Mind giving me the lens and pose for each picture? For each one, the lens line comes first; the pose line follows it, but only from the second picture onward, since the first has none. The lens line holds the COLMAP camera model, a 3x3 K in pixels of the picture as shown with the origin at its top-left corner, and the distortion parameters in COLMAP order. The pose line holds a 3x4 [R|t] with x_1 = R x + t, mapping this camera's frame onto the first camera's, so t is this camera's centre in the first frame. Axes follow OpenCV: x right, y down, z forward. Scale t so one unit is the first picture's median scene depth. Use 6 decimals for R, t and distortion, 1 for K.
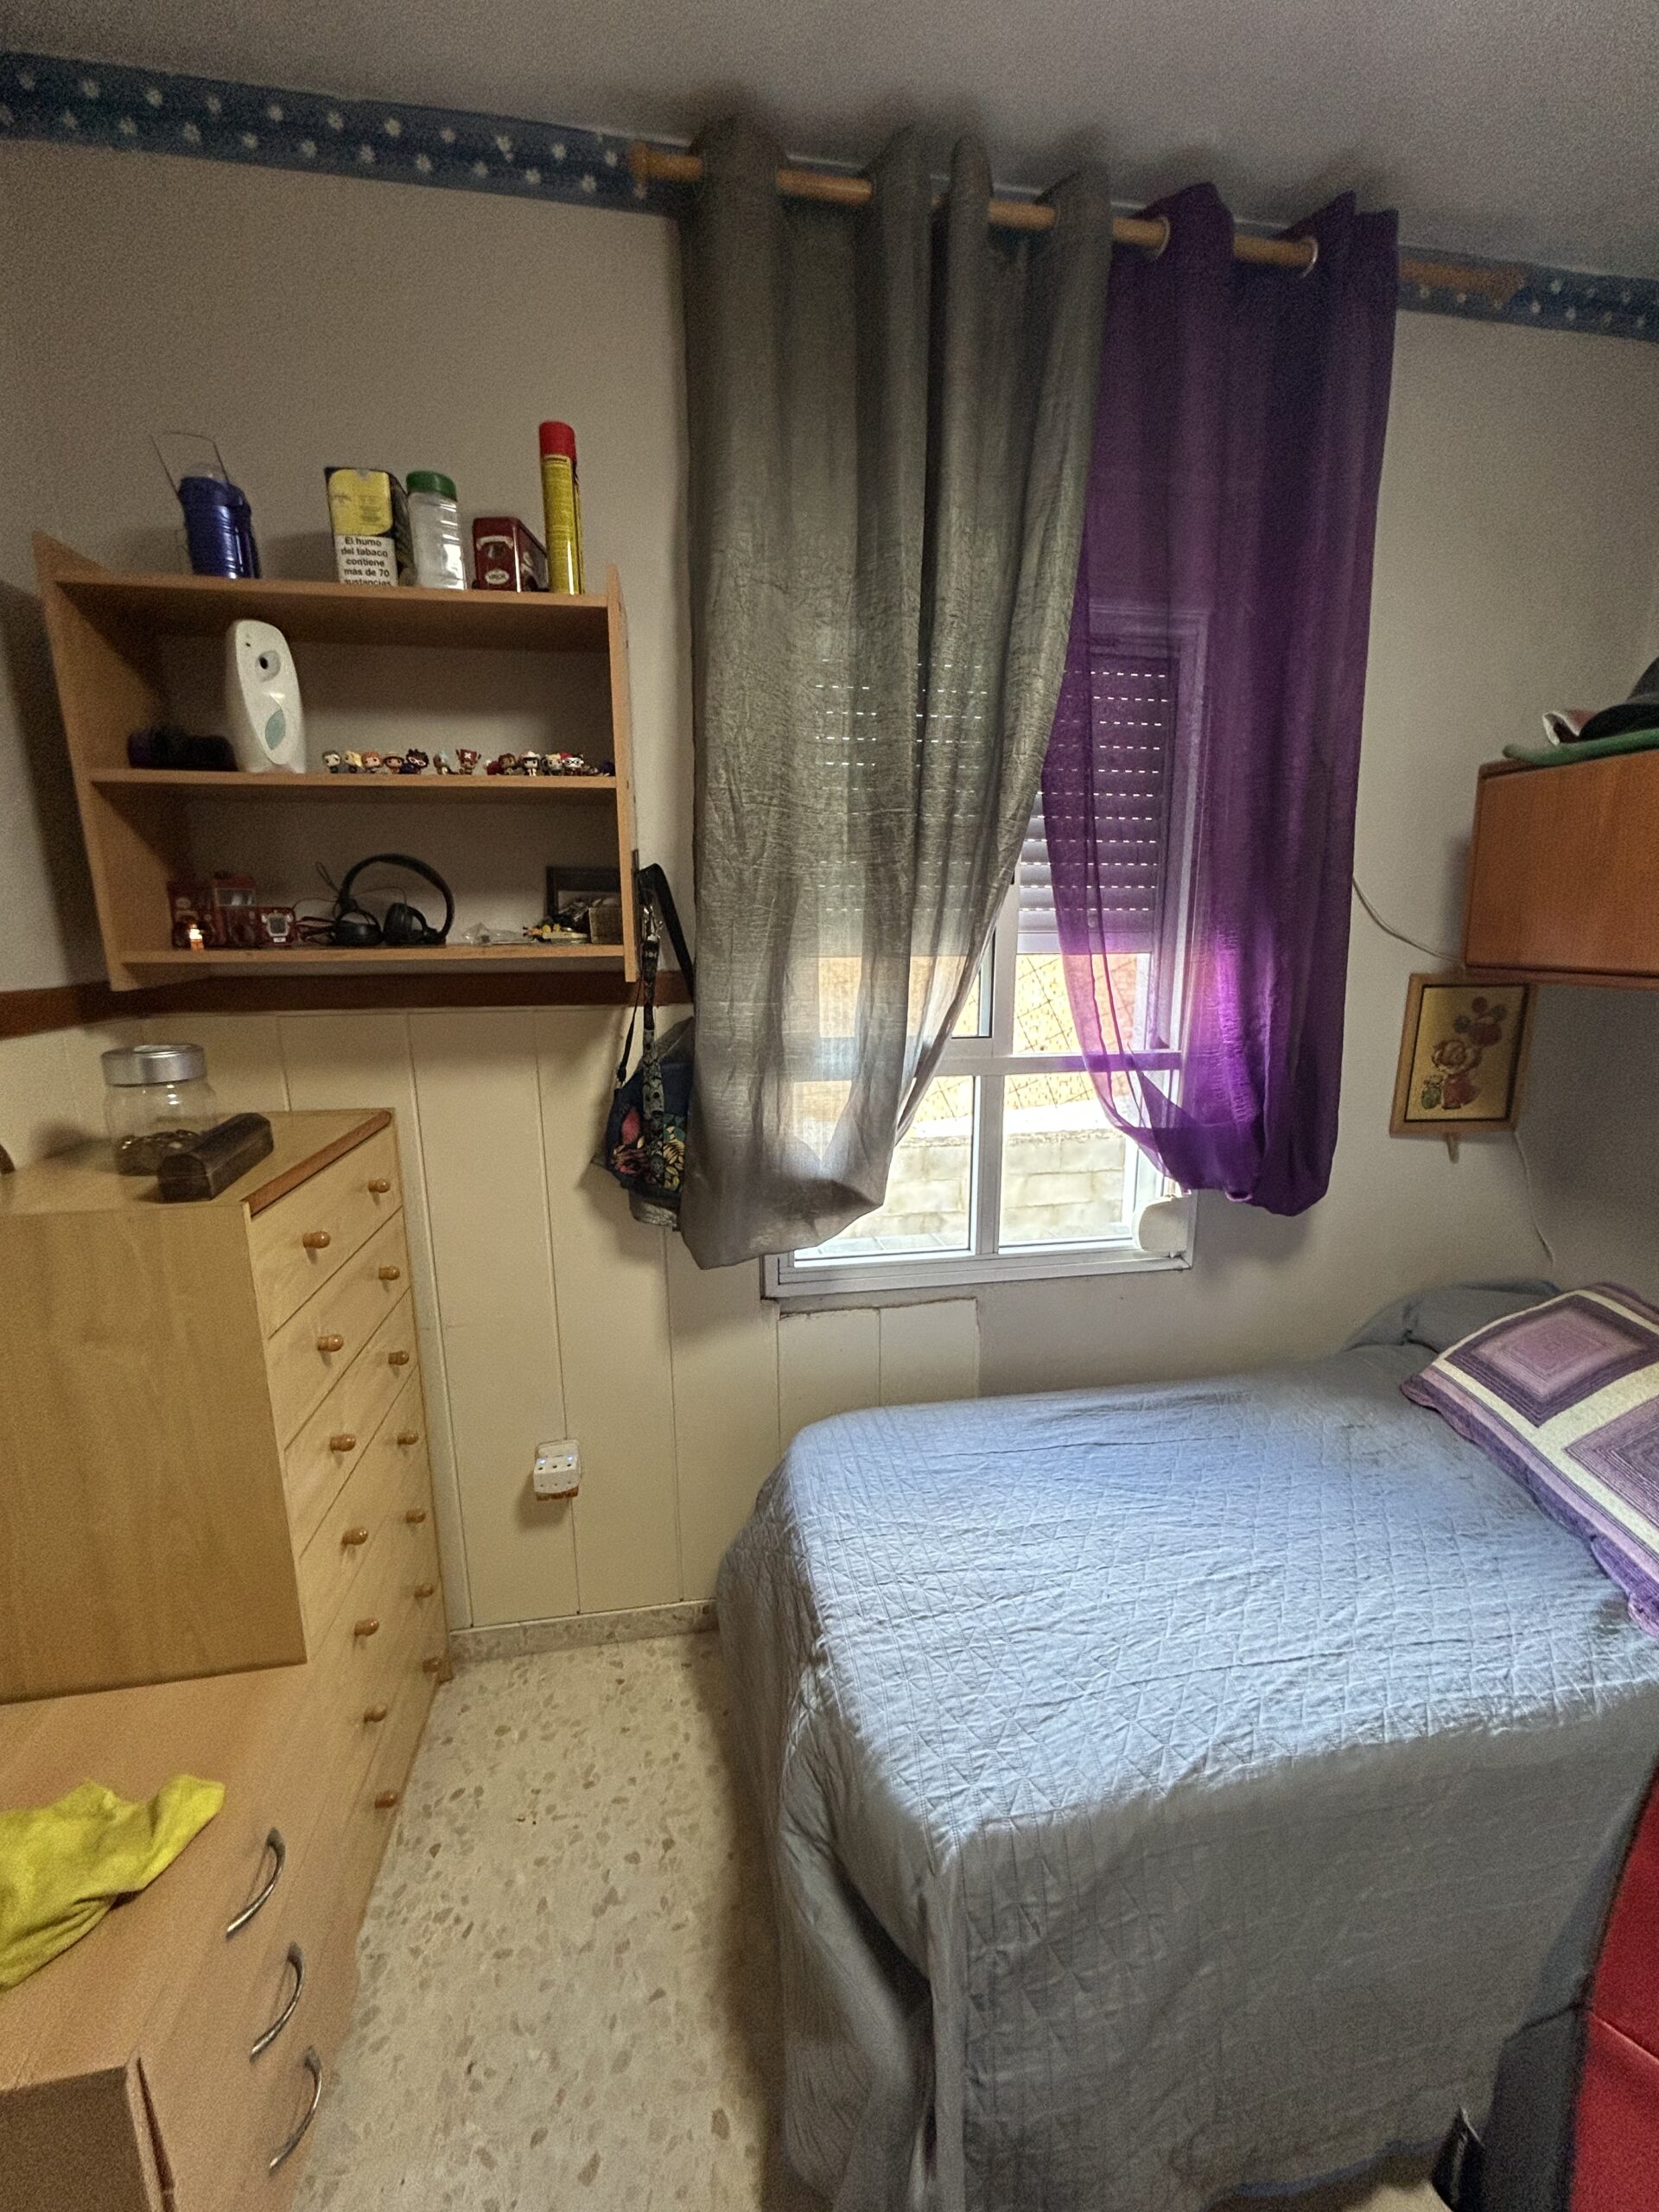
lens RADIAL K [[890.5, 0, 837.8], [0, 890.5, 1108.4], [0, 0, 1]] dist [-0.000584, 0.000380]
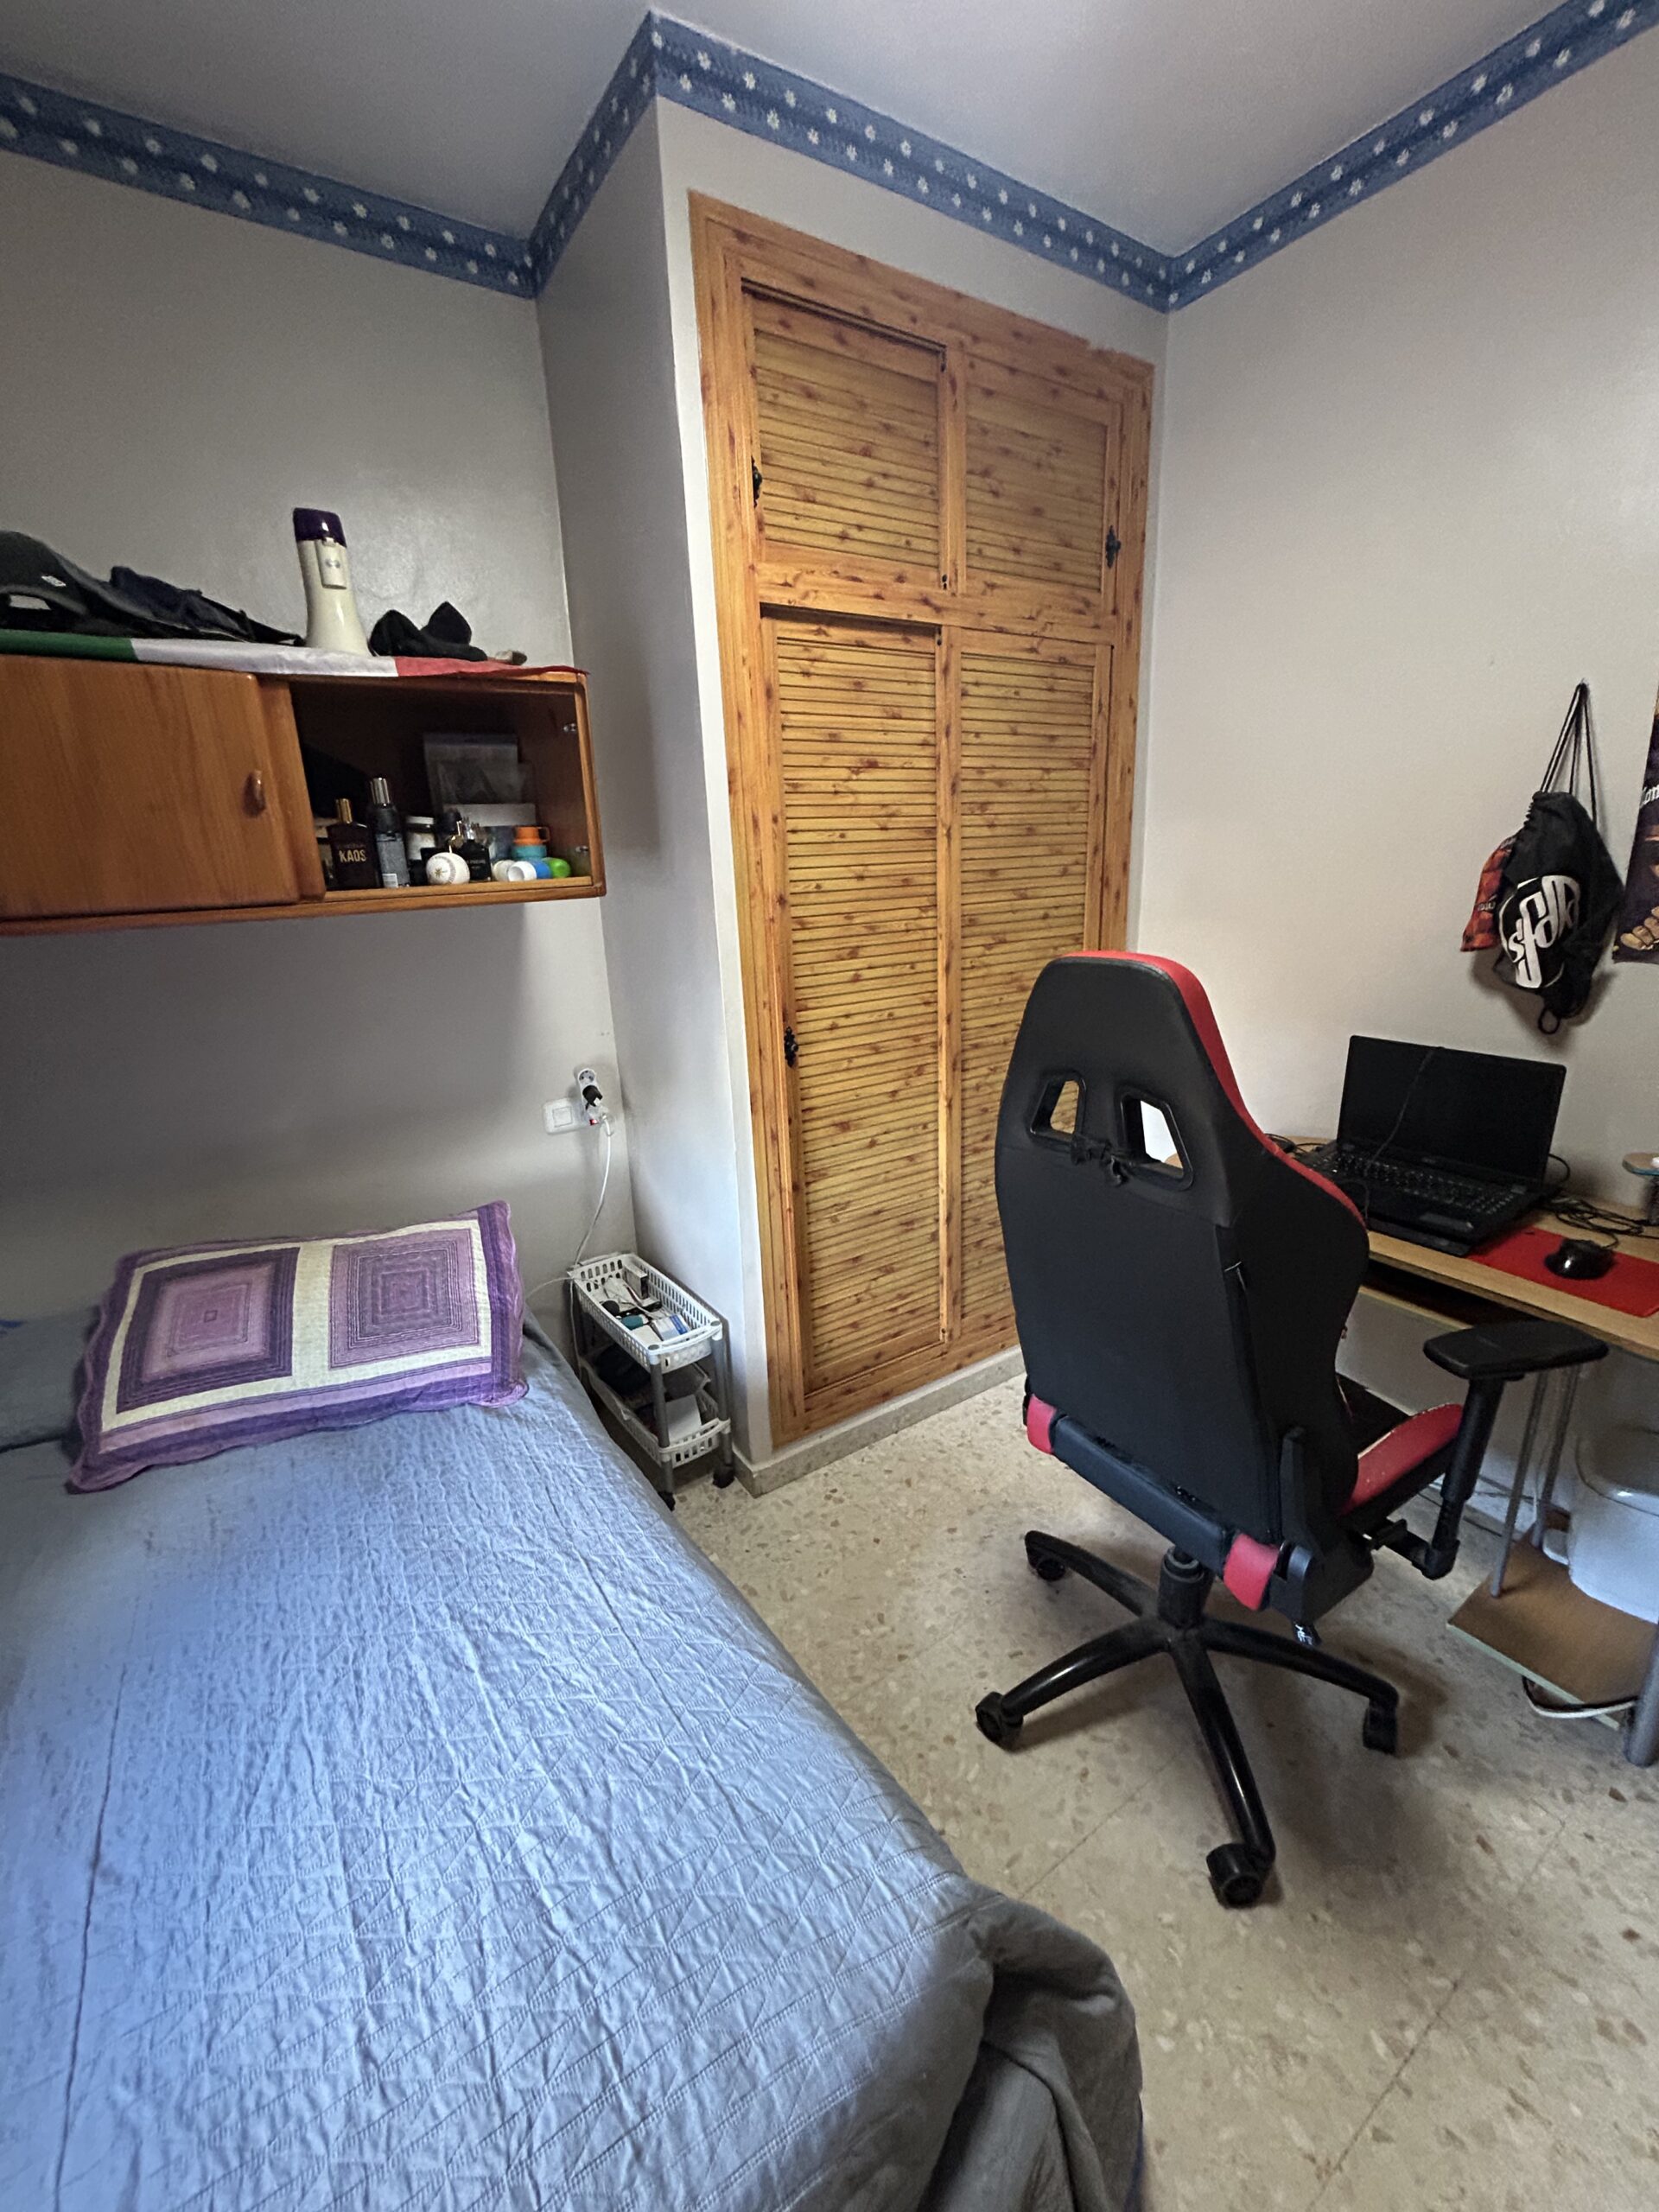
lens RADIAL K [[890.5, 0, 833.4], [0, 890.5, 1105.8], [0, 0, 1]] dist [-0.000584, 0.000380]
pose [[-0.404160, -0.232121, 0.884746, -0.241022], [0.229130, 0.910732, 0.343608, -0.105393], [-0.885525, 0.341594, -0.314895, 0.642058]]
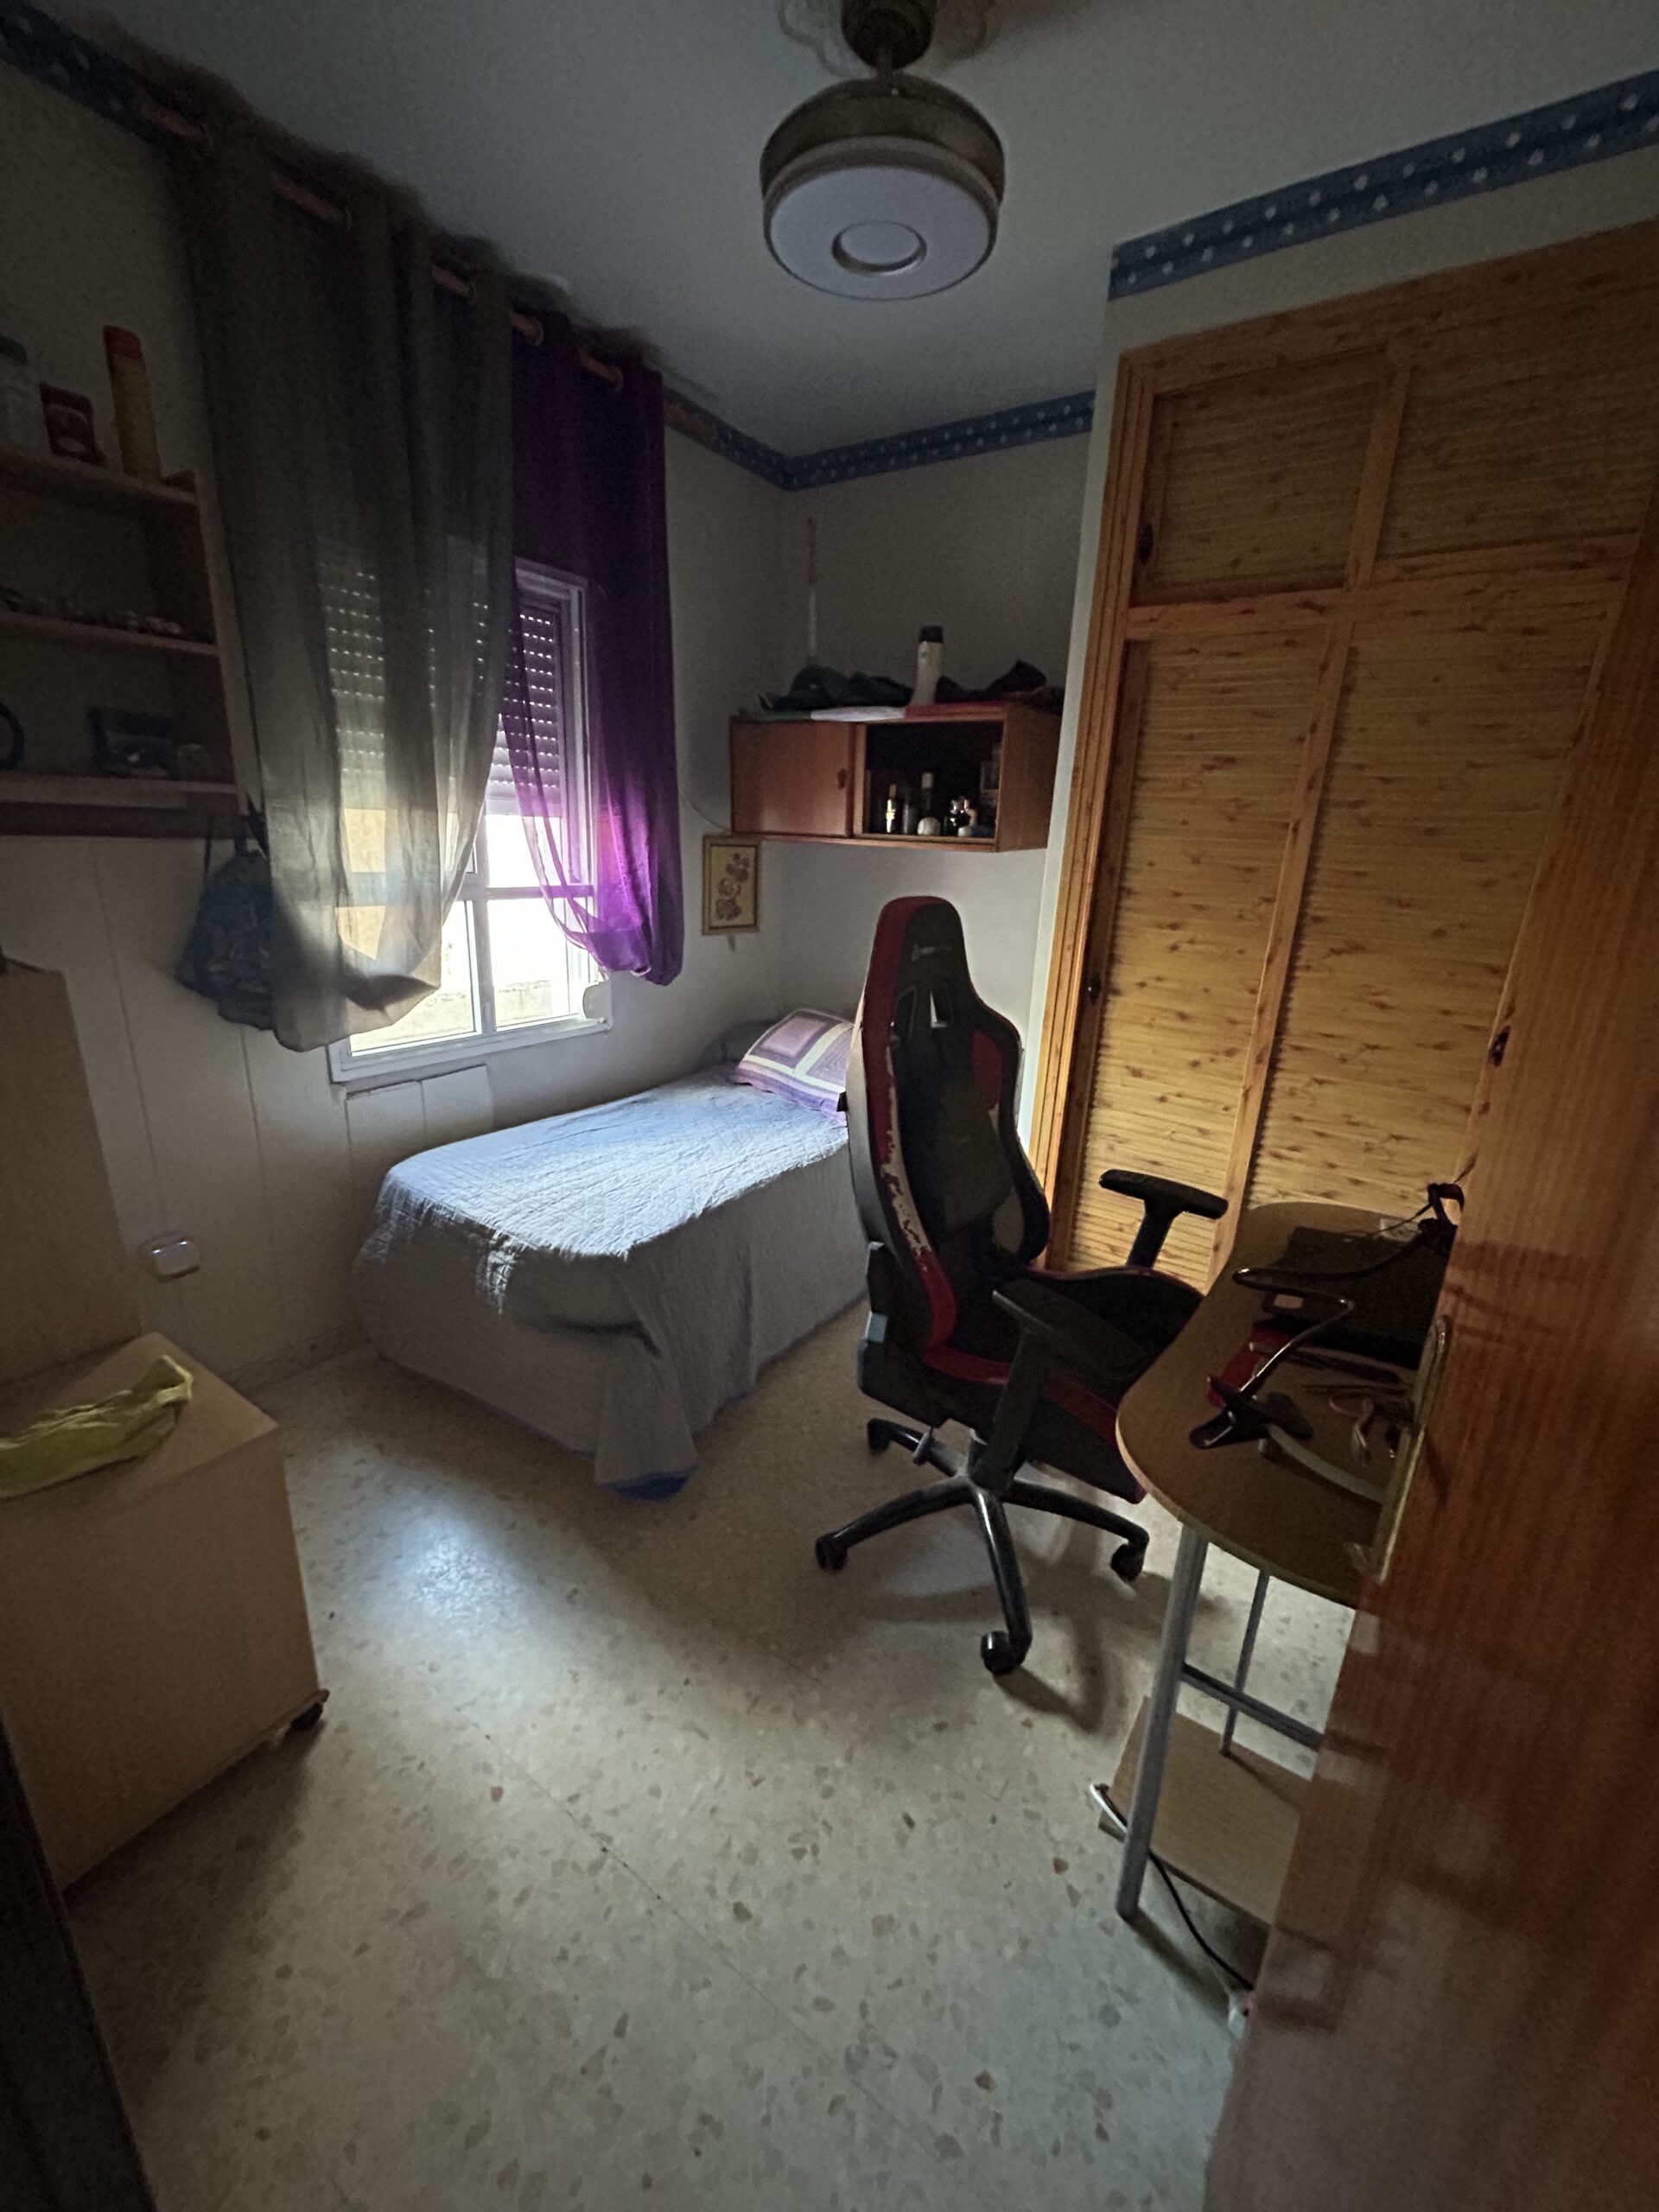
lens RADIAL K [[890.5, 0, 832.9], [0, 890.5, 1103.5], [0, 0, 1]] dist [-0.000584, 0.000380]
pose [[0.698992, -0.176640, 0.692970, -0.516345], [0.101868, 0.983727, 0.148001, 0.139547], [-0.707837, -0.032860, 0.705611, -0.442808]]
